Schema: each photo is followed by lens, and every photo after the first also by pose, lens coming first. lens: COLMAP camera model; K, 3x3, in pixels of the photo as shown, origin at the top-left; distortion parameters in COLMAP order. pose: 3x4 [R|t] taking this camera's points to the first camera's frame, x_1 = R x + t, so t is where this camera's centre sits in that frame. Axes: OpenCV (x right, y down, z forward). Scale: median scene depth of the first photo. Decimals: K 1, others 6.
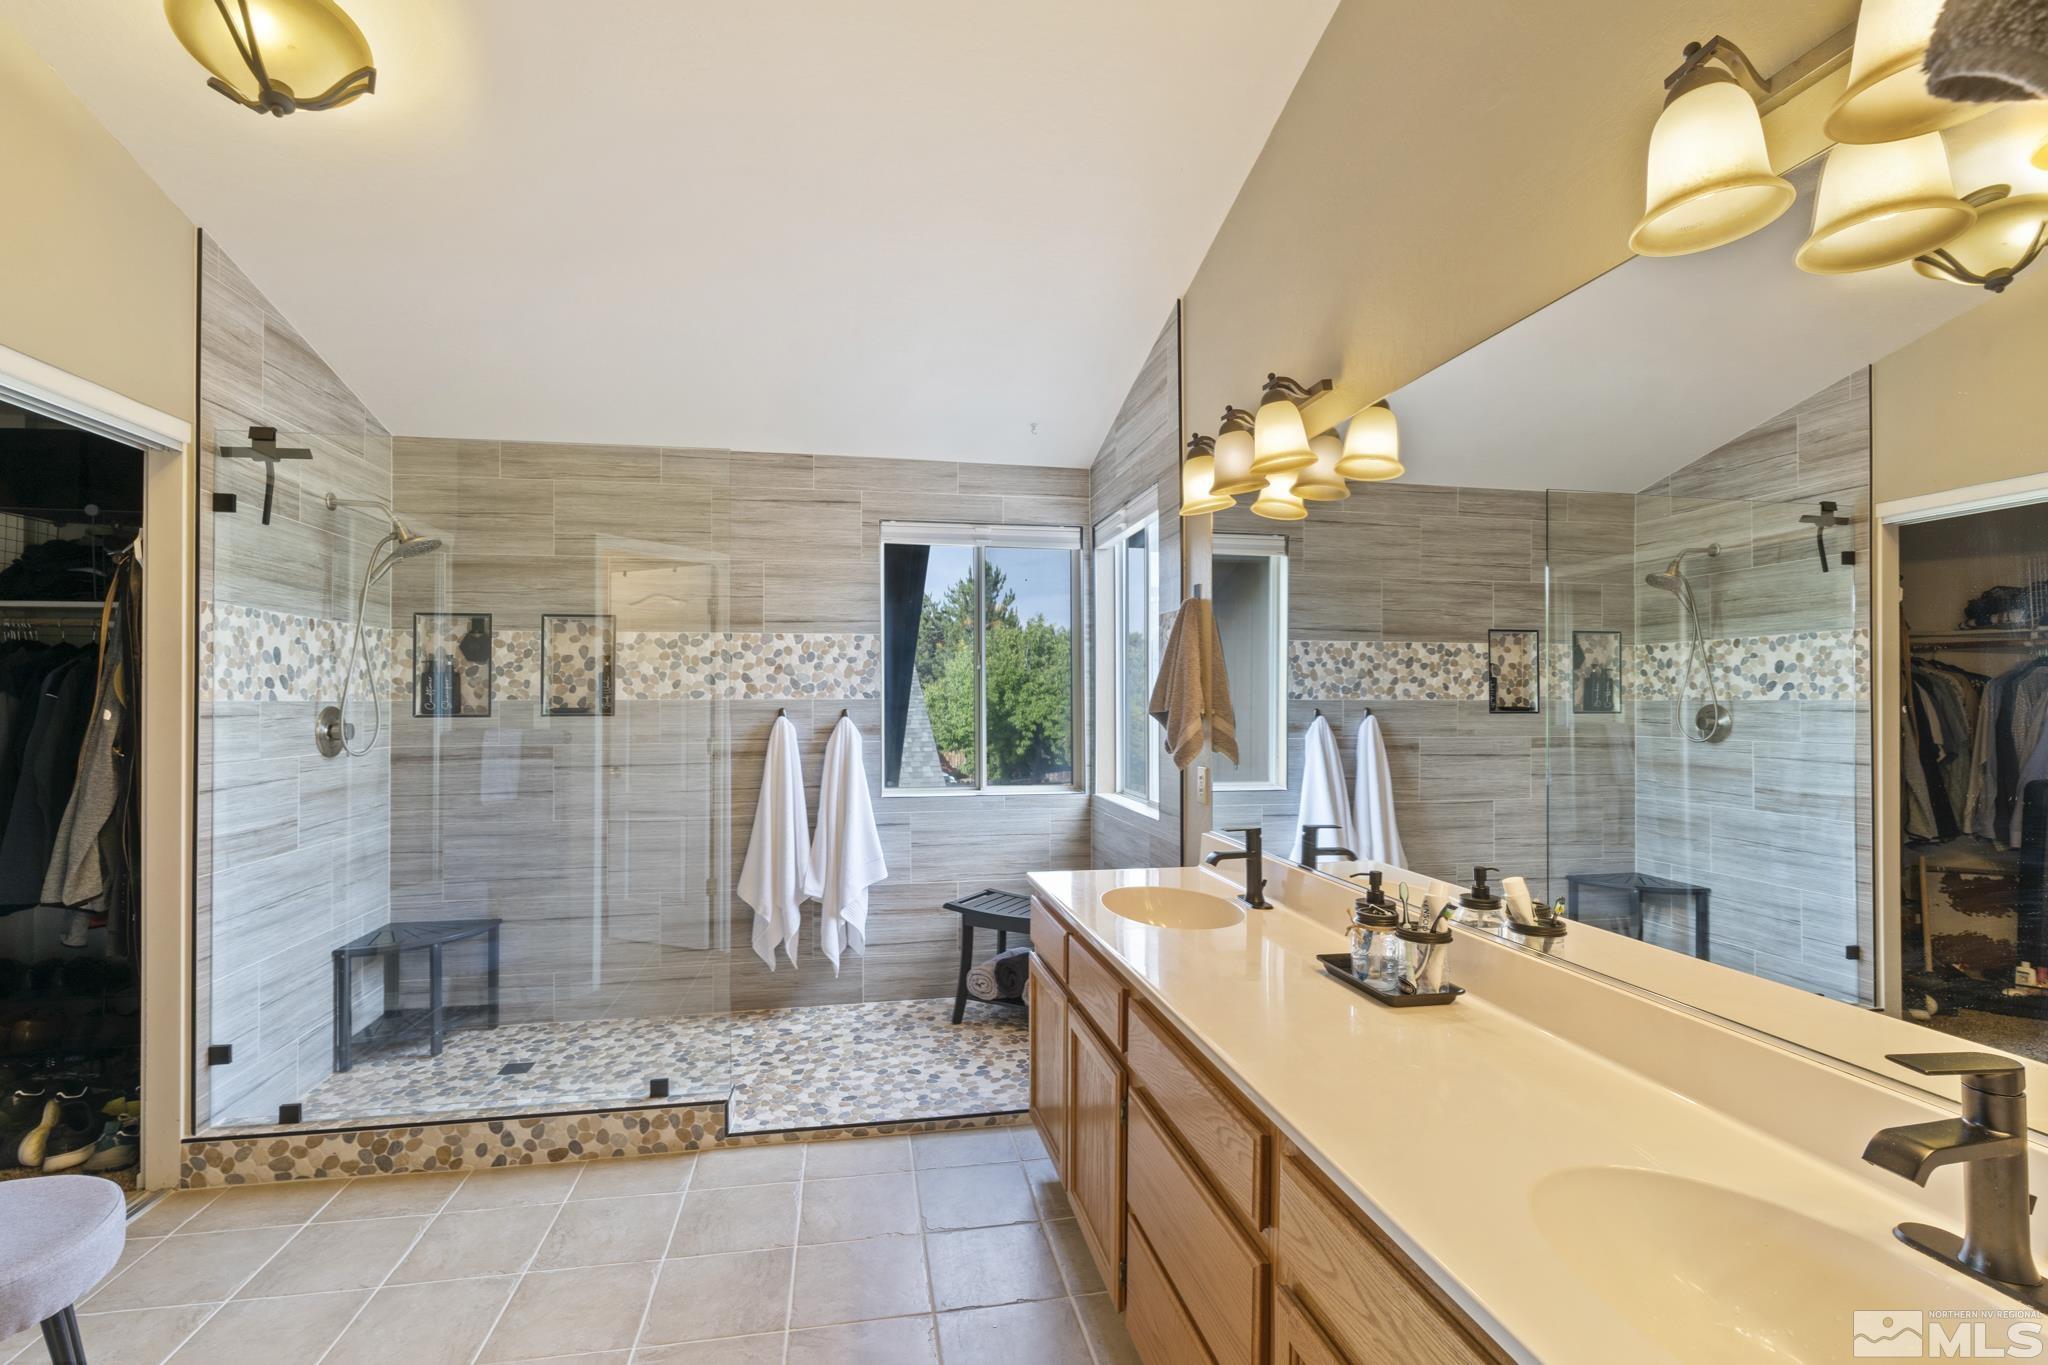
lens RADIAL K [[934.1, 0, 1021.8], [0, 934.1, 691.5], [0, 0, 1]] dist [-0.009980, 0.002398]
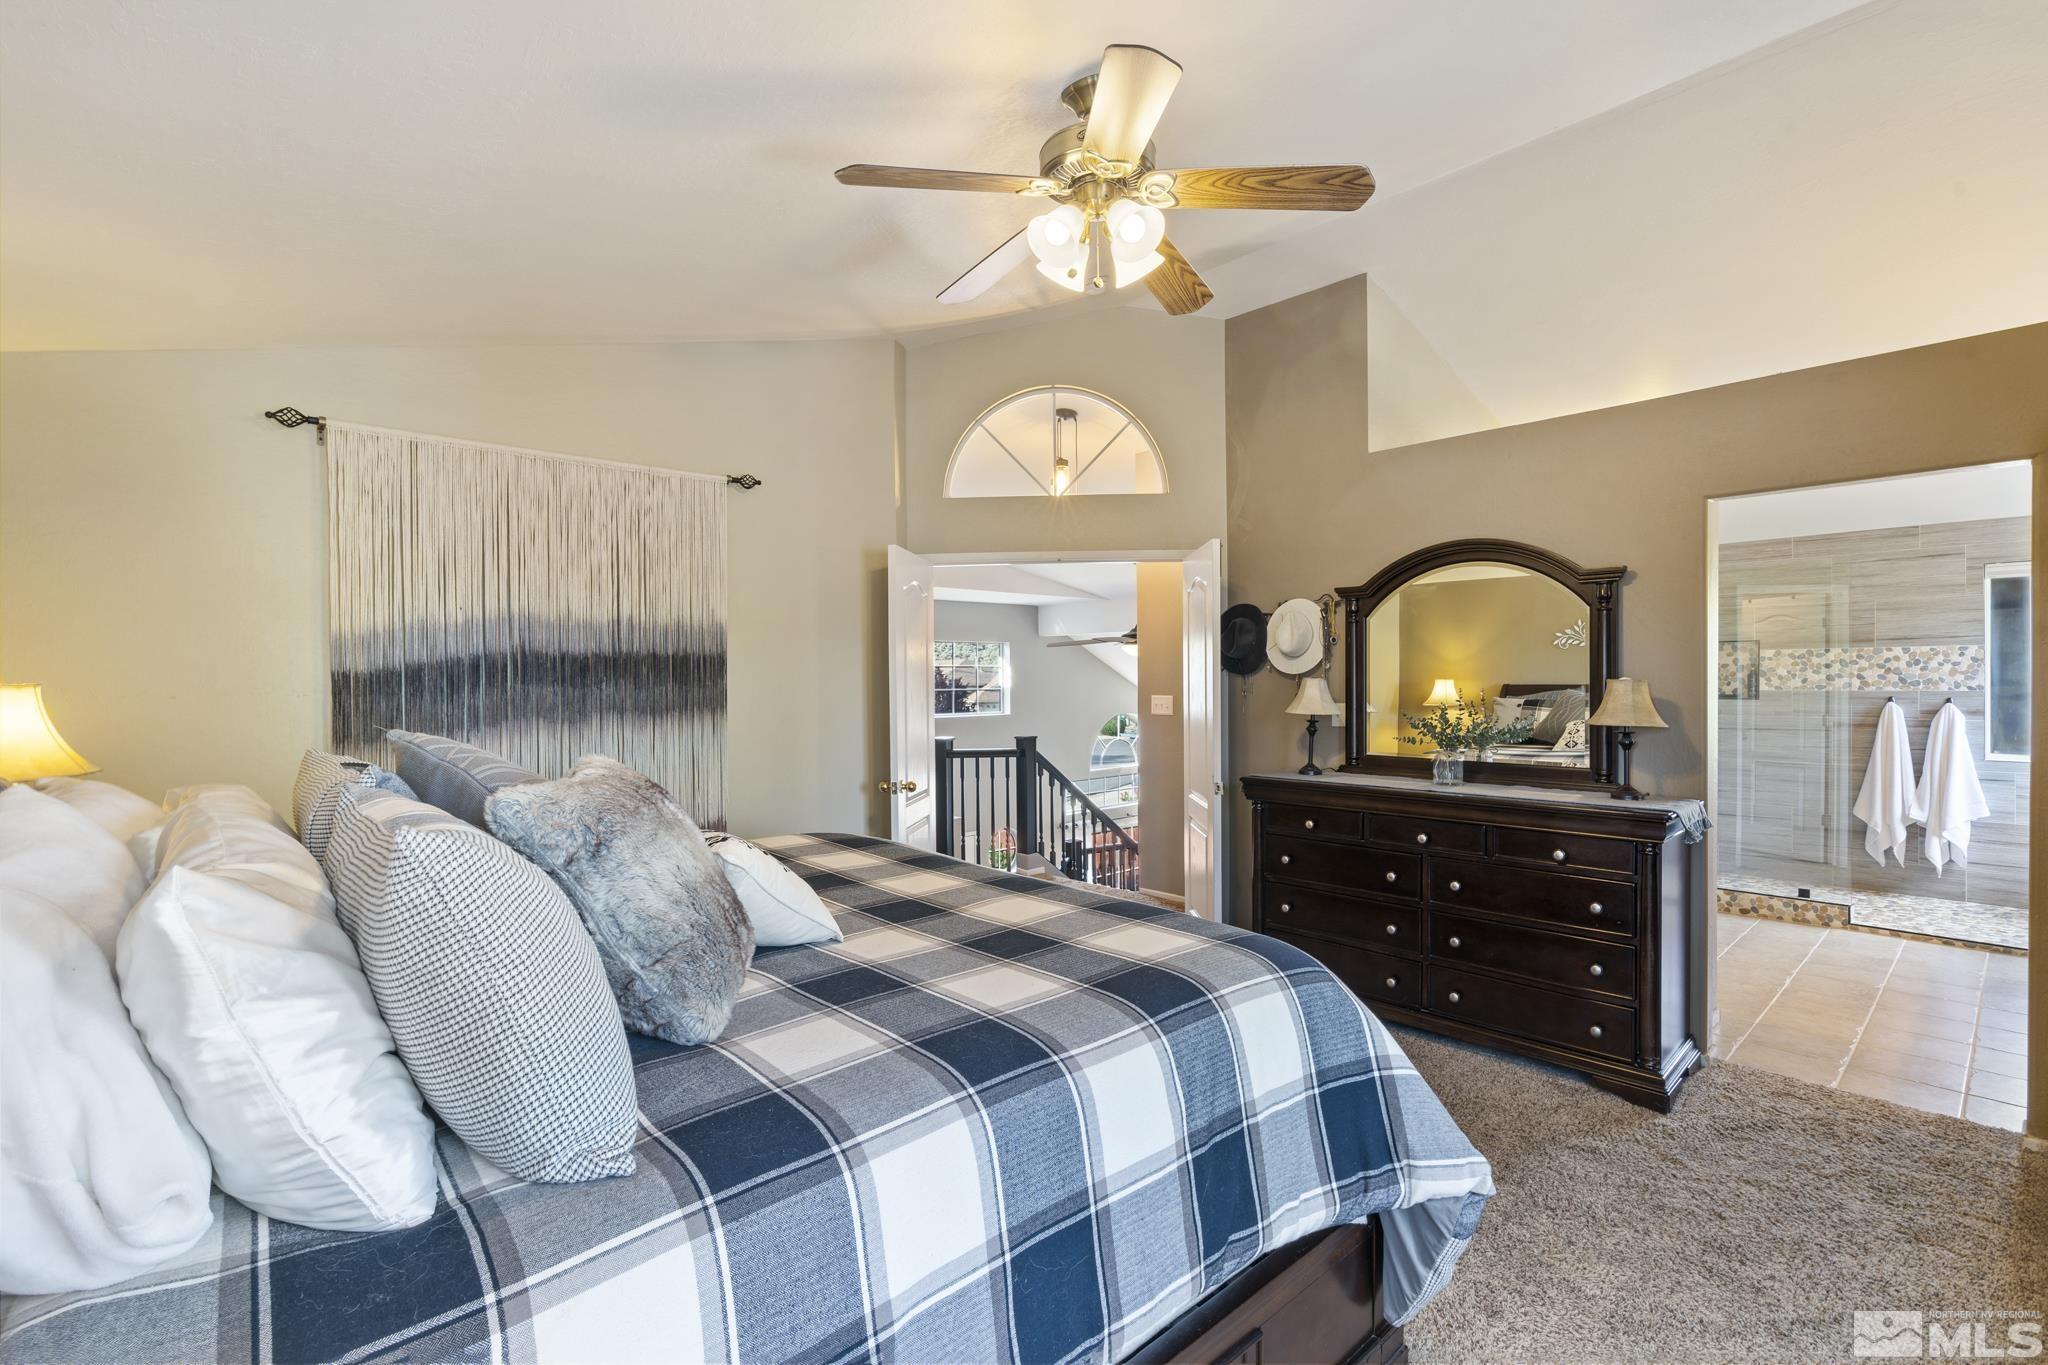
lens RADIAL K [[934.1, 0, 988.2], [0, 934.1, 685.9], [0, 0, 1]] dist [-0.009980, 0.002398]
pose [[0.514376, 0.005670, -0.857546, 0.283991], [0.014062, 0.999788, 0.015045, -0.043133], [0.857450, -0.019798, 0.514187, -1.045214]]
